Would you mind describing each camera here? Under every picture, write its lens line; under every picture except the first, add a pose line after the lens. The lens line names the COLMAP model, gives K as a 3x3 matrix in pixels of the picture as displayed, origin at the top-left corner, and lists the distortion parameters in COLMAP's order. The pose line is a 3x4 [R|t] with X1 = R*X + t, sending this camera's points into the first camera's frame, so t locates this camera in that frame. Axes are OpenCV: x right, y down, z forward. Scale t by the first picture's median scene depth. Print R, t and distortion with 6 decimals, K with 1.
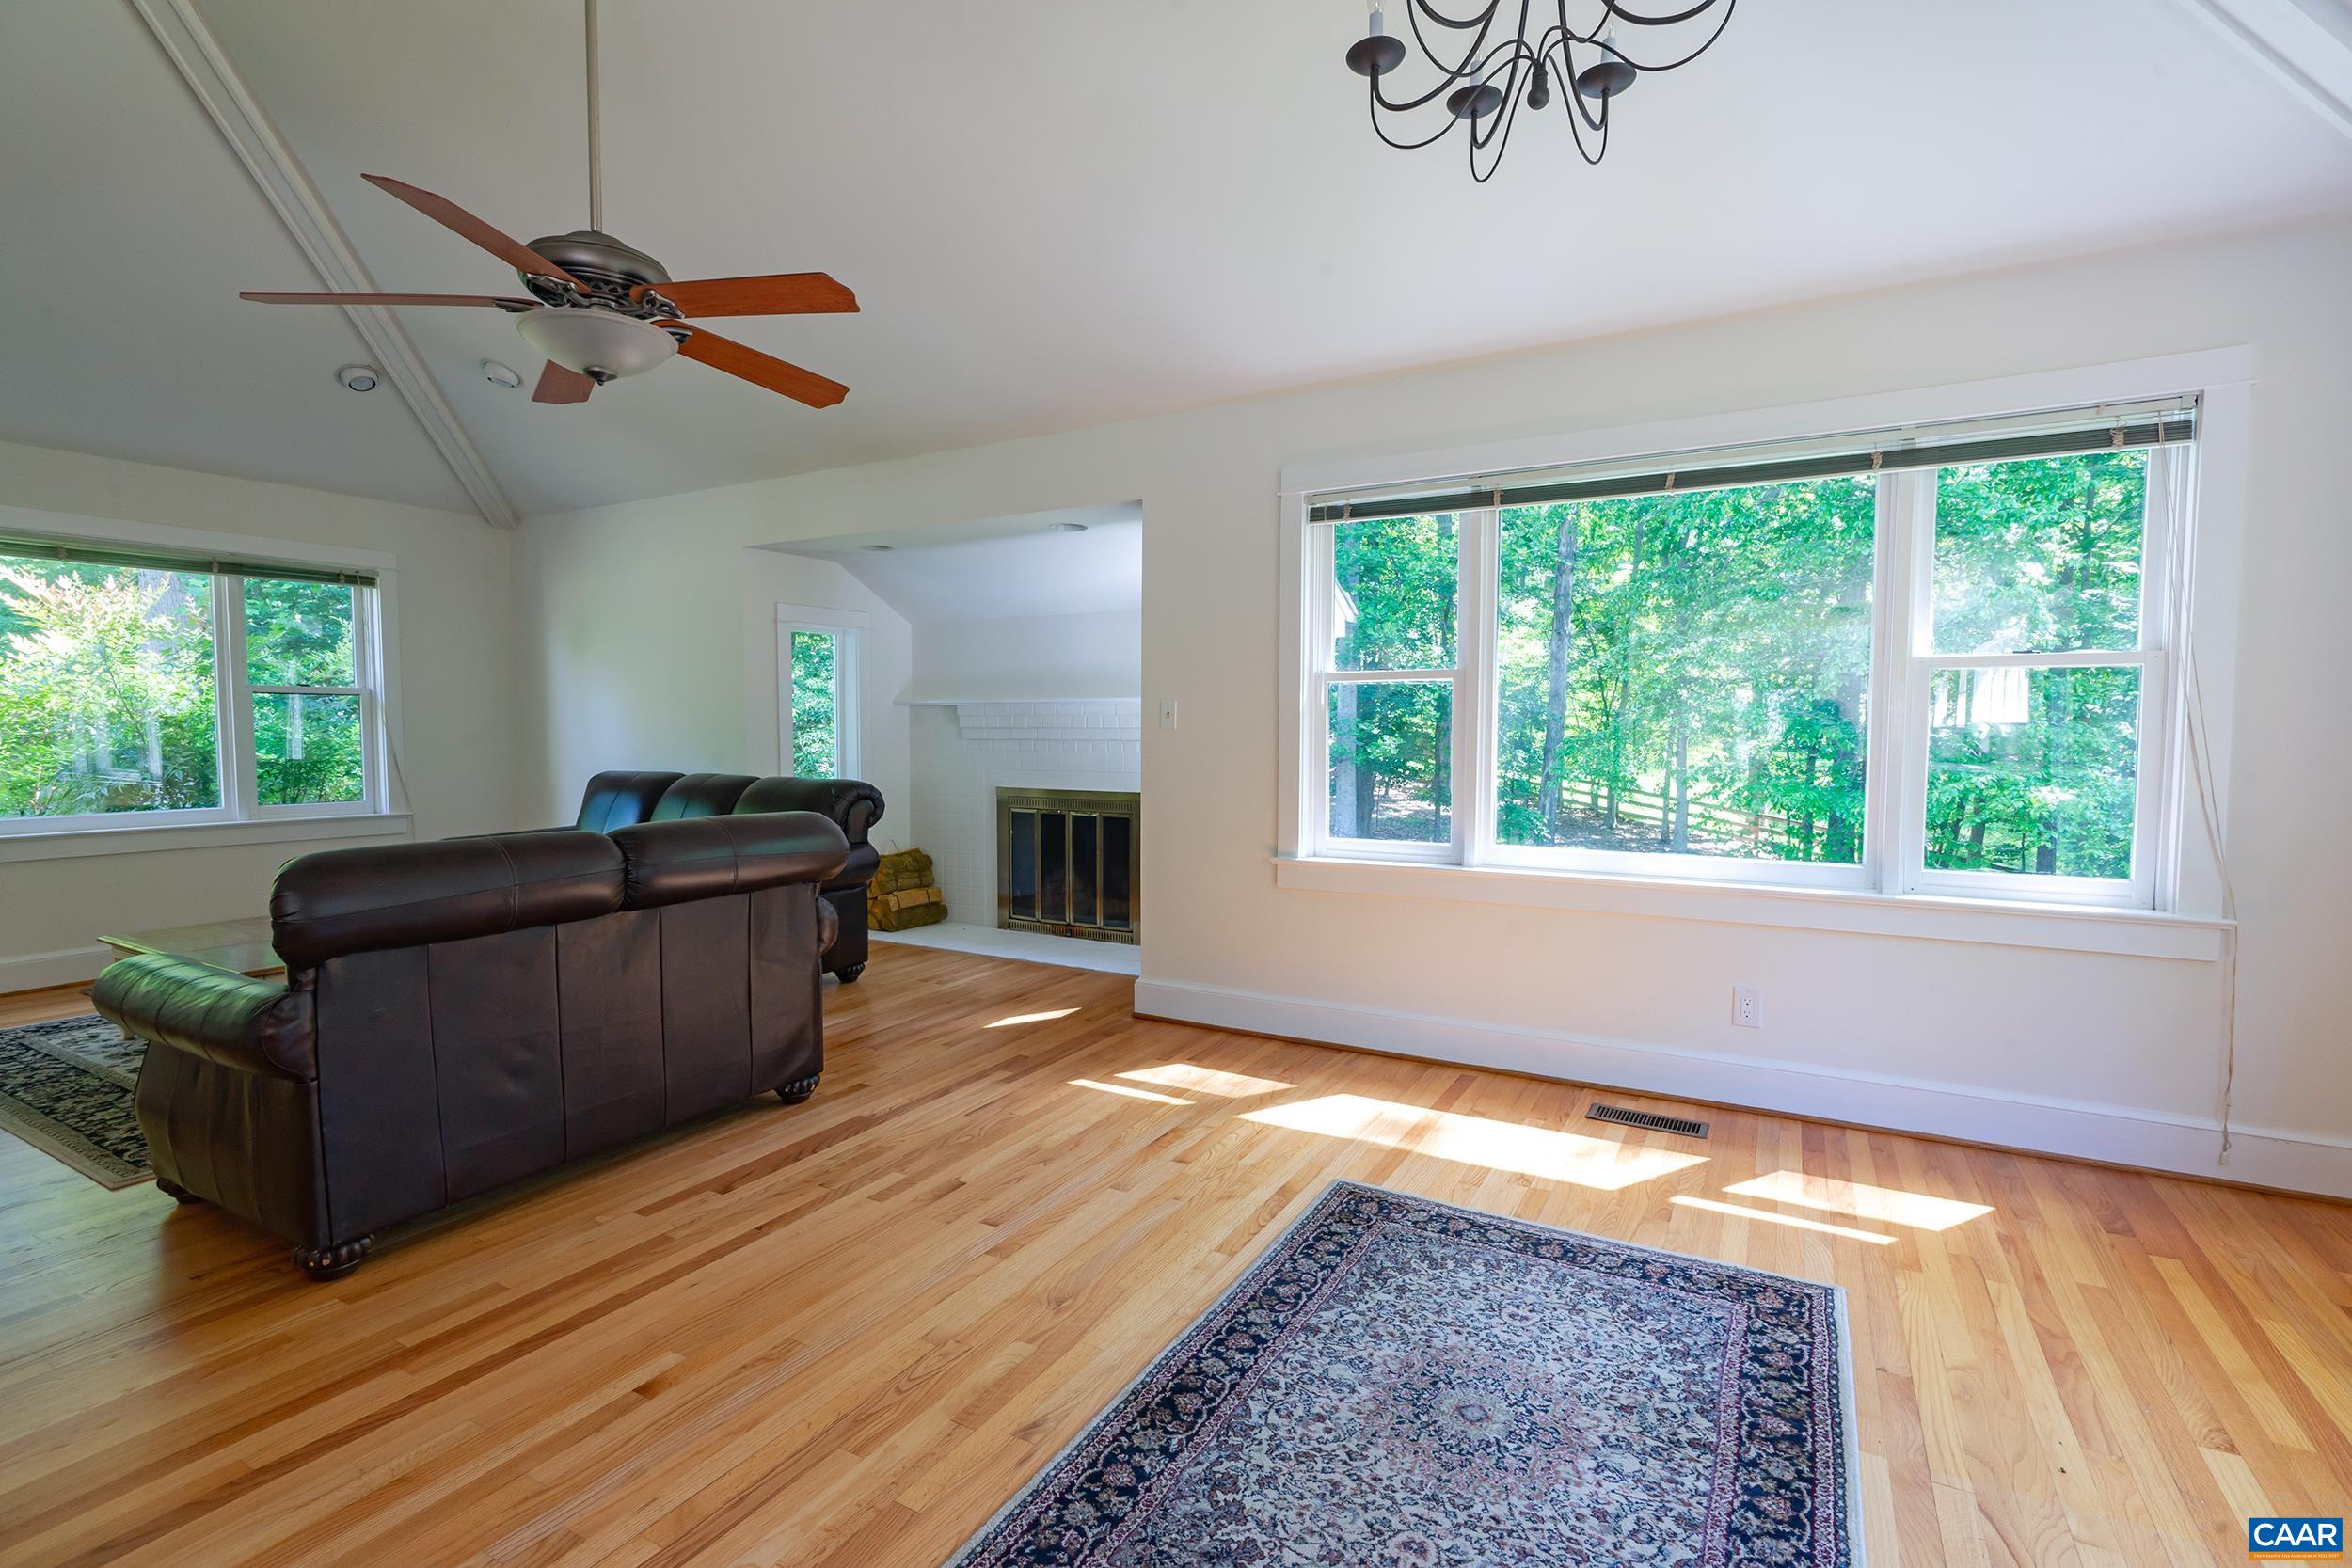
lens RADIAL K [[1078.1, 0, 1191.5], [0, 1078.1, 783.2], [0, 0, 1]] dist [-0.001877, -0.000139]
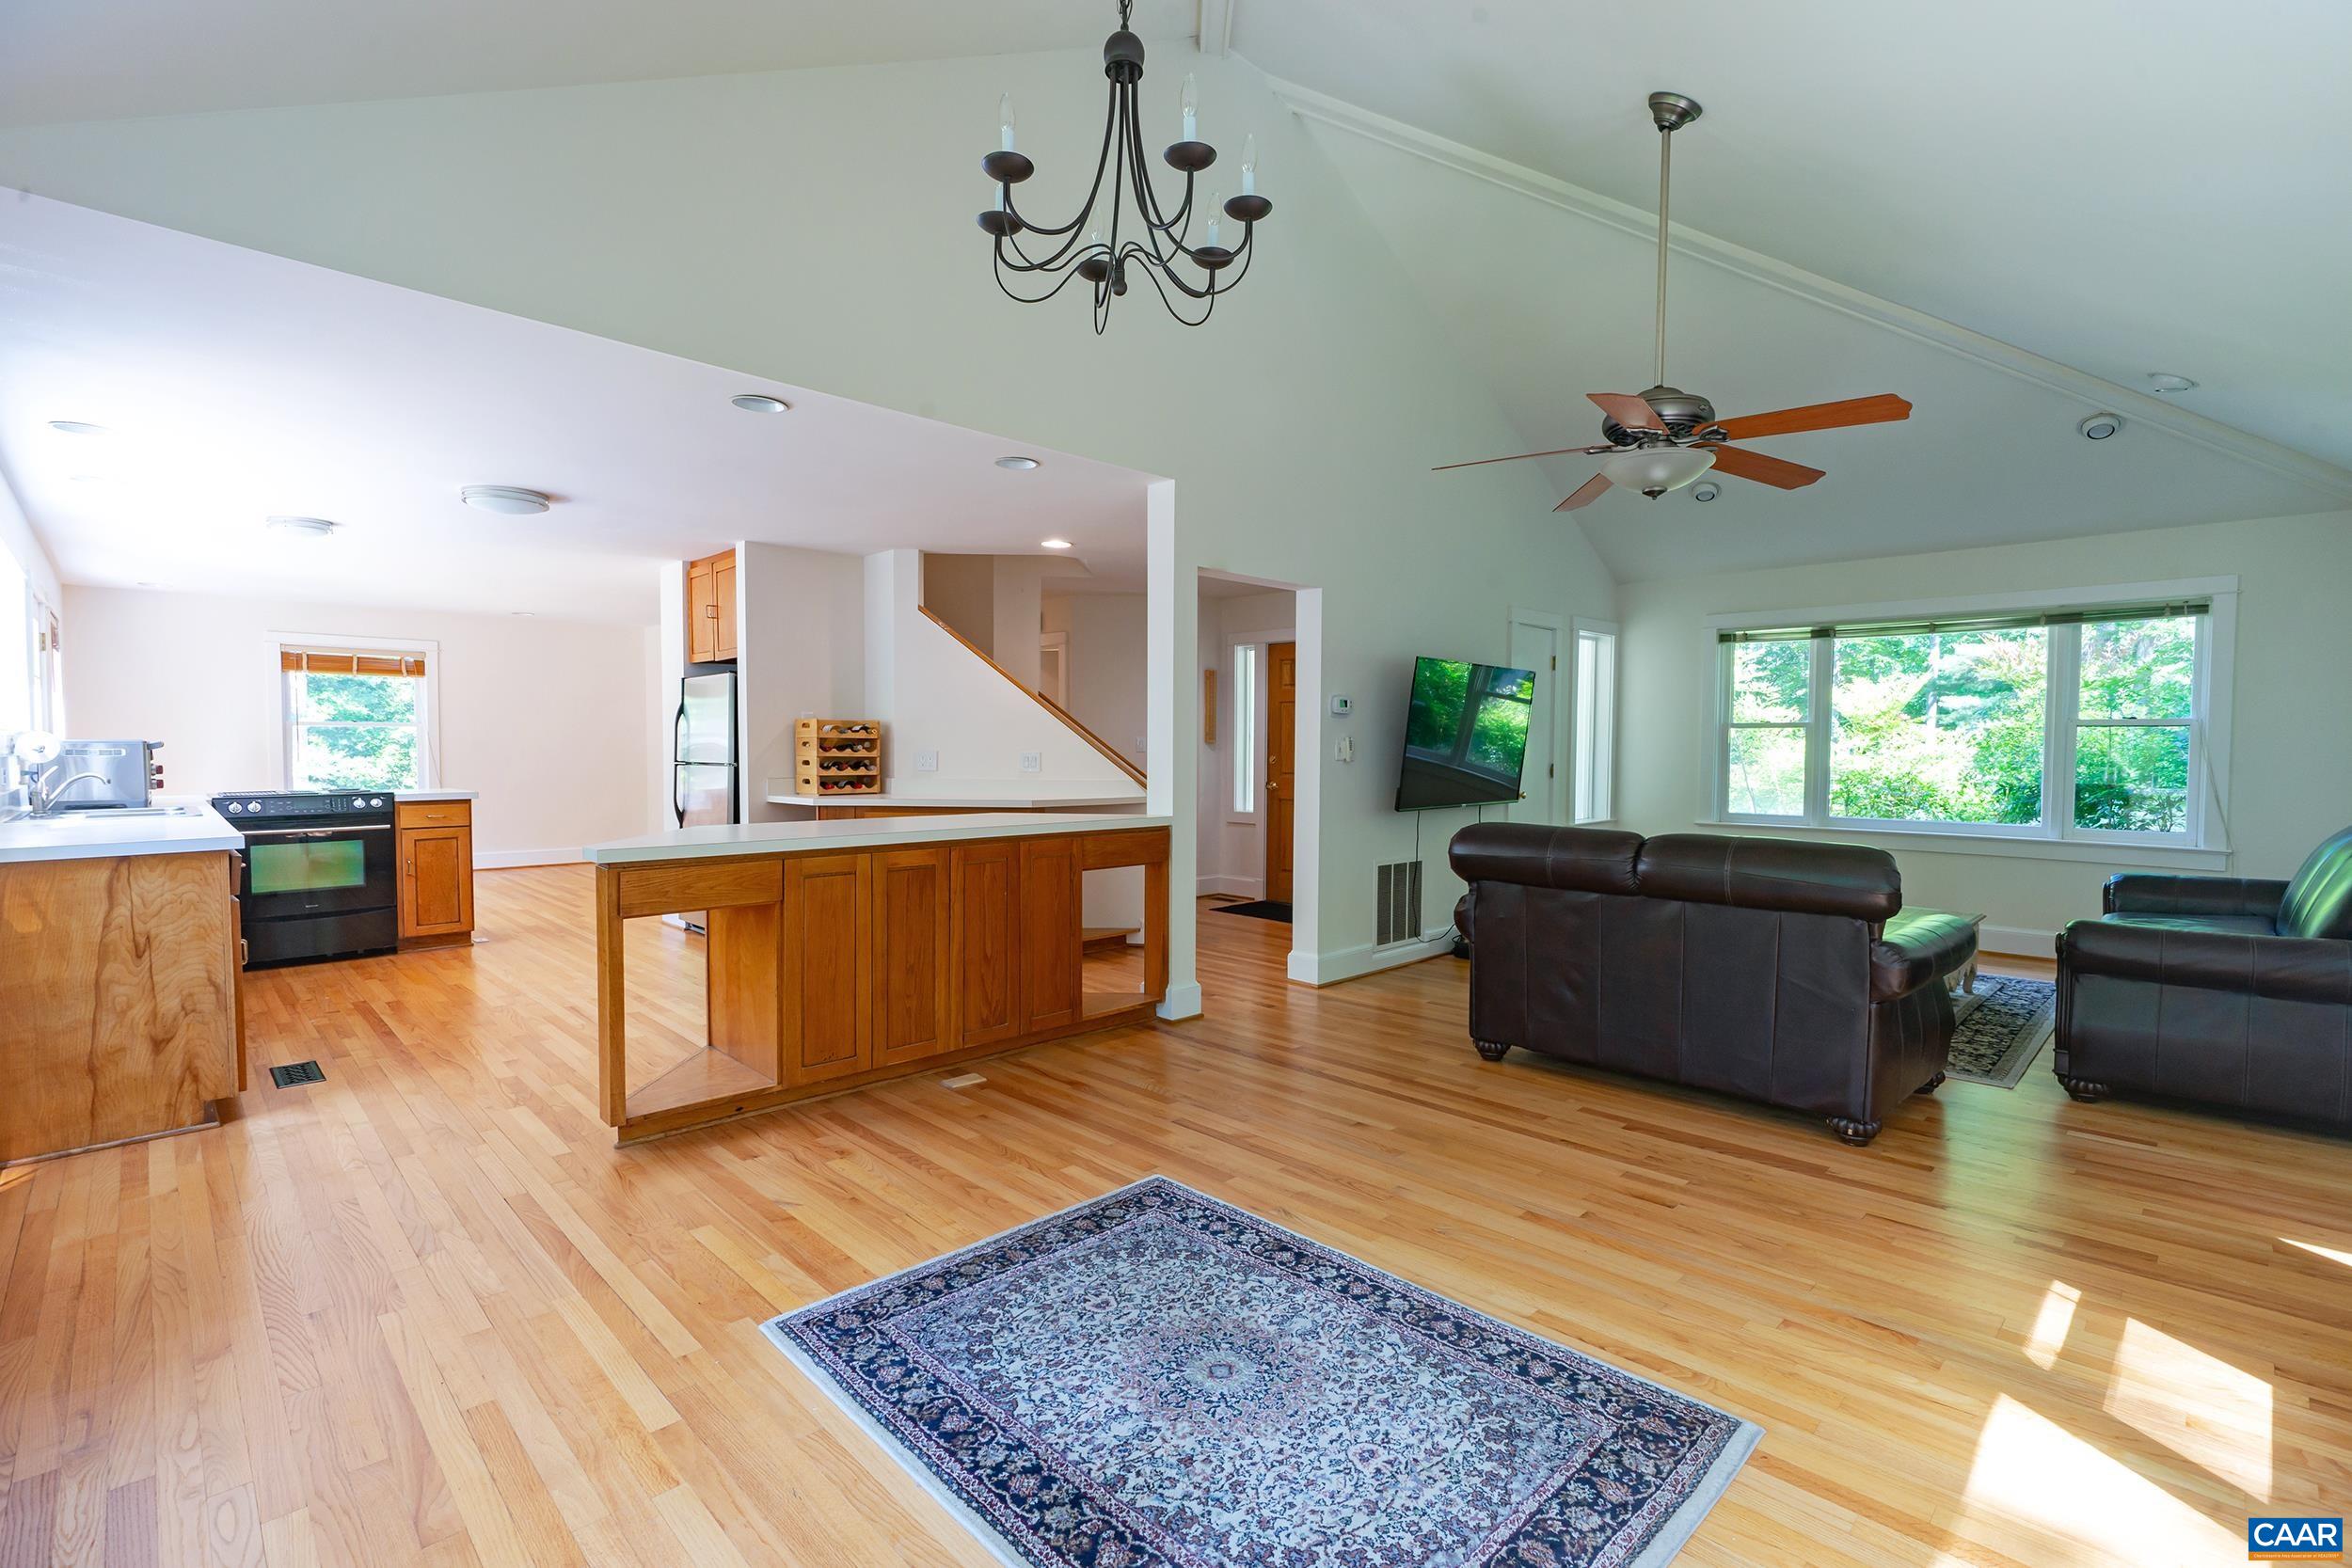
lens RADIAL K [[1060.1, 0, 1184.0], [0, 1060.1, 783.3], [0, 0, 1]] dist [-0.001047, 0.000713]
pose [[-0.278412, 0.030305, -0.959984, 0.966899], [-0.056936, 0.997224, 0.047993, -0.054395], [0.958773, 0.068020, -0.275913, 0.905464]]
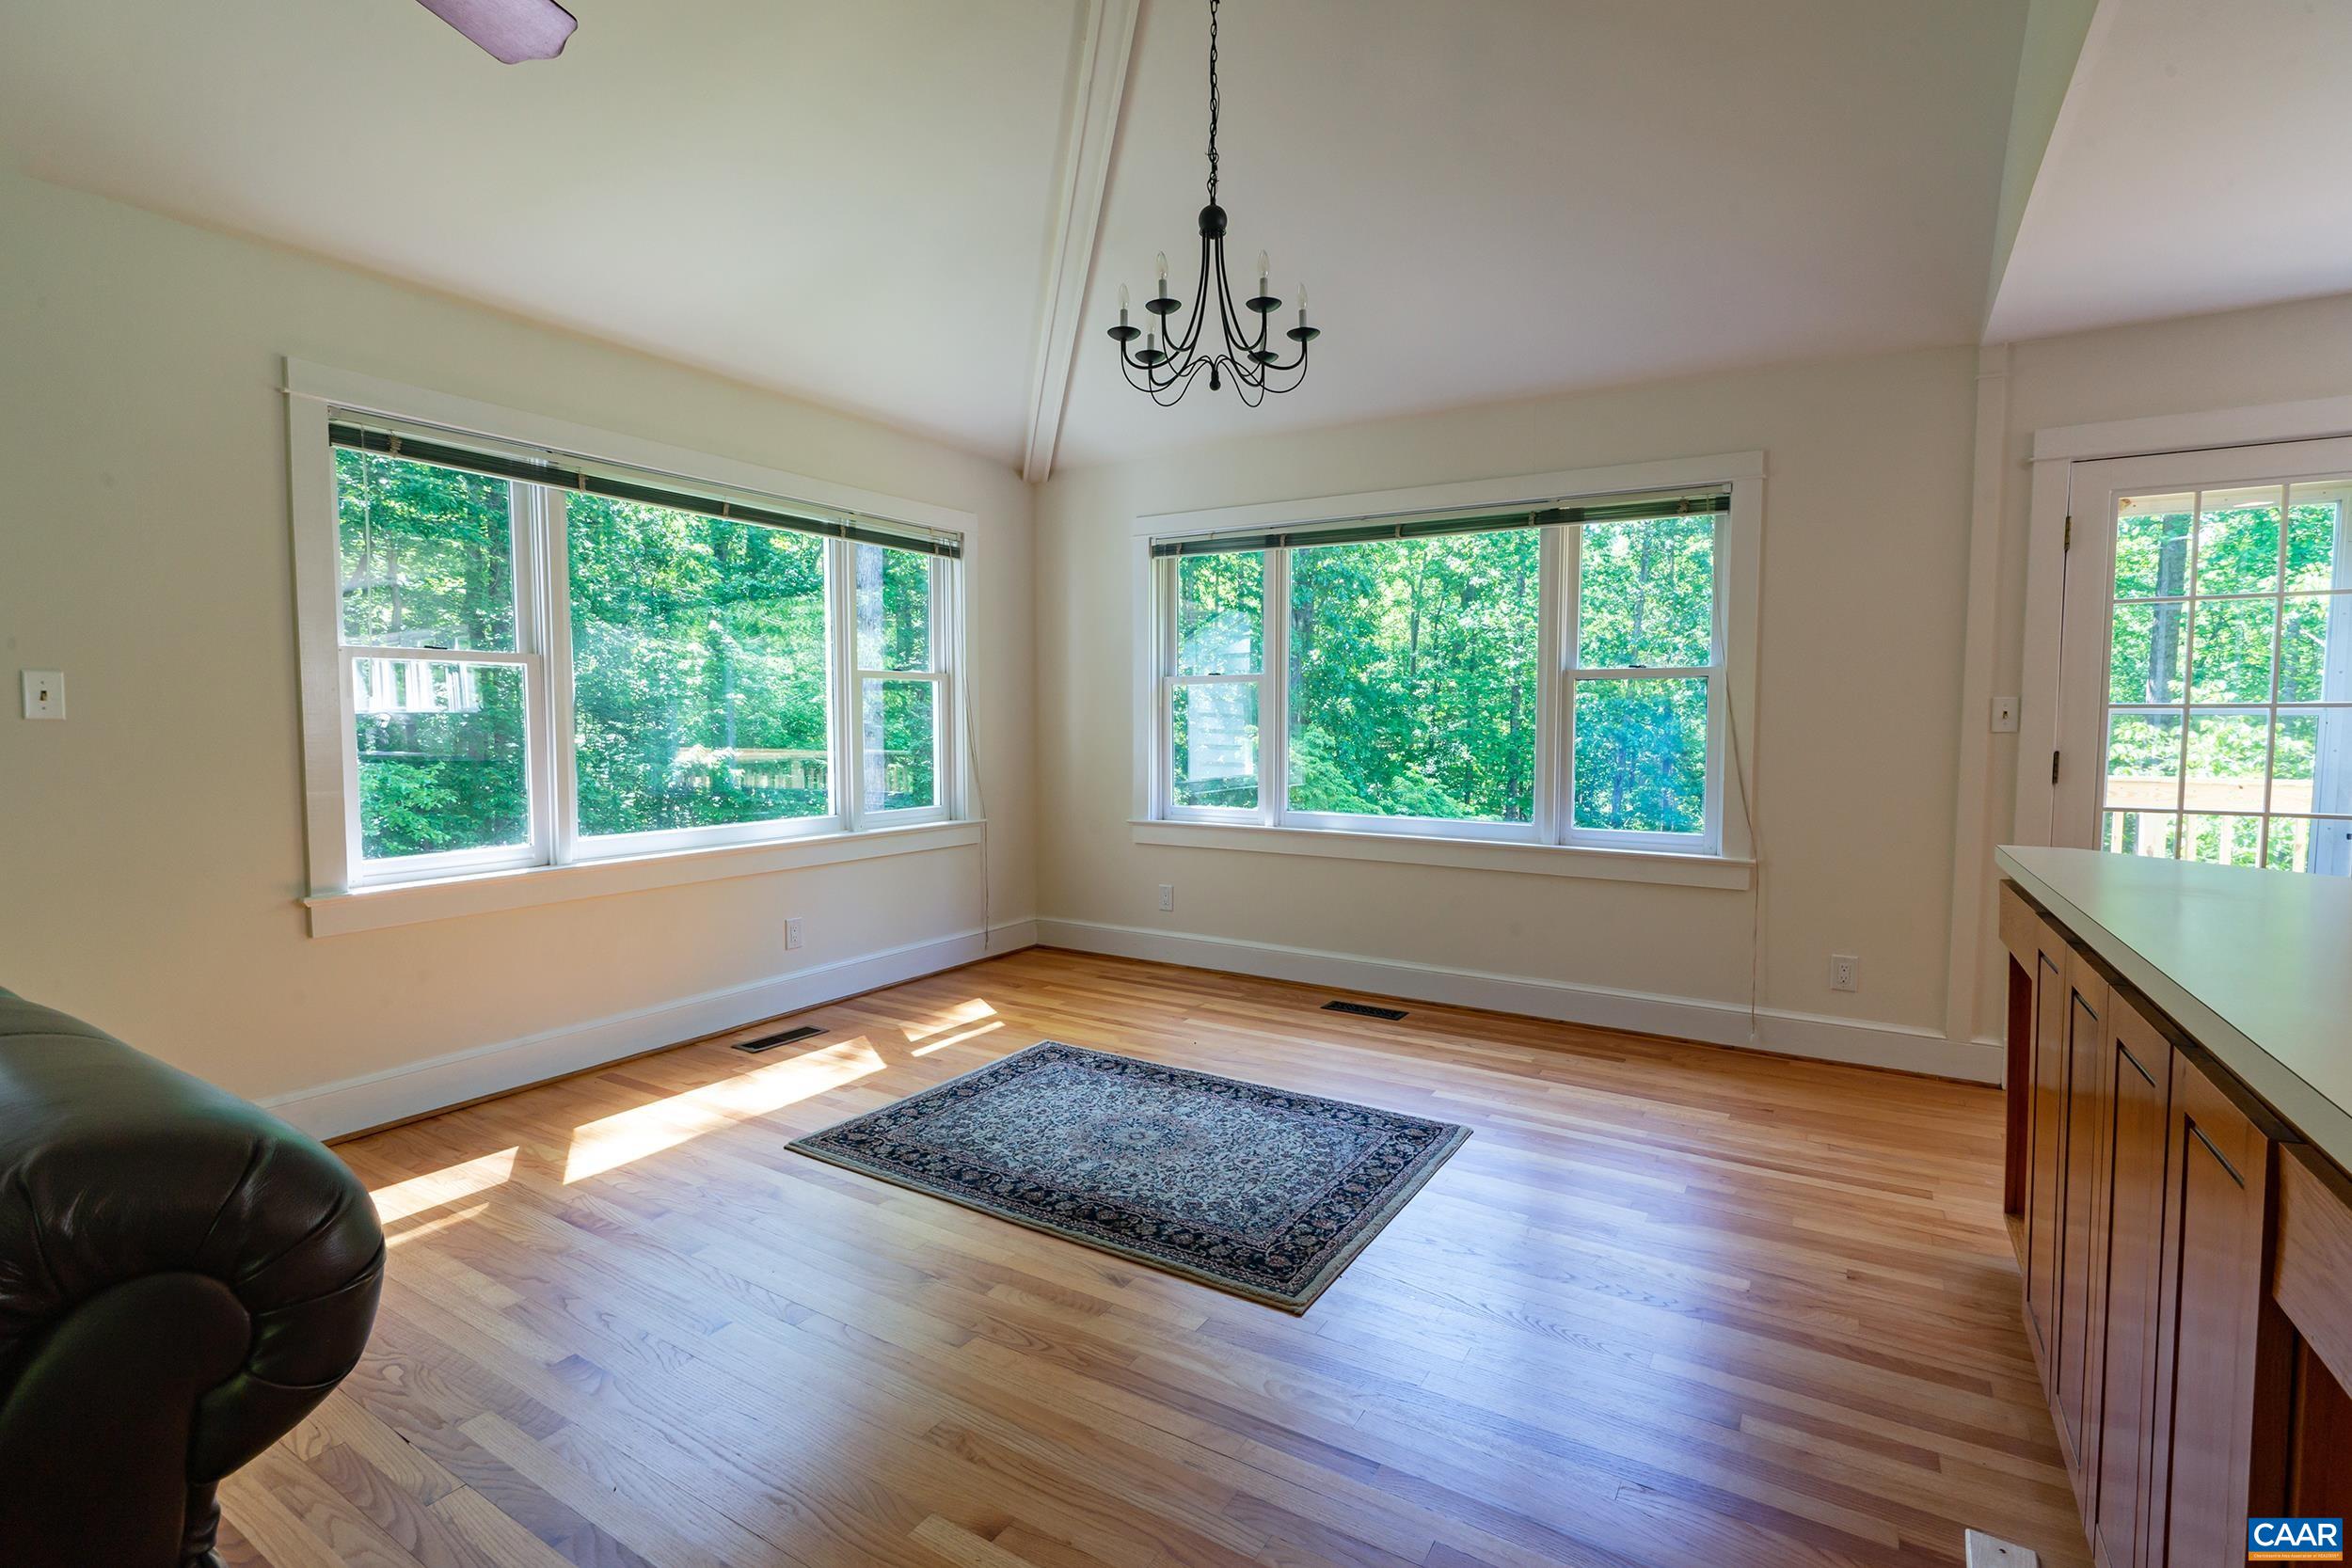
lens RADIAL K [[1085.7, 0, 1189.0], [0, 1085.7, 785.4], [0, 0, 1]] dist [-0.002891, 0.000248]
pose [[0.035429, -0.062009, 0.997447, -0.994945], [0.052754, 0.996798, 0.060095, -0.030005], [-0.997979, 0.050490, 0.038587, 0.613804]]
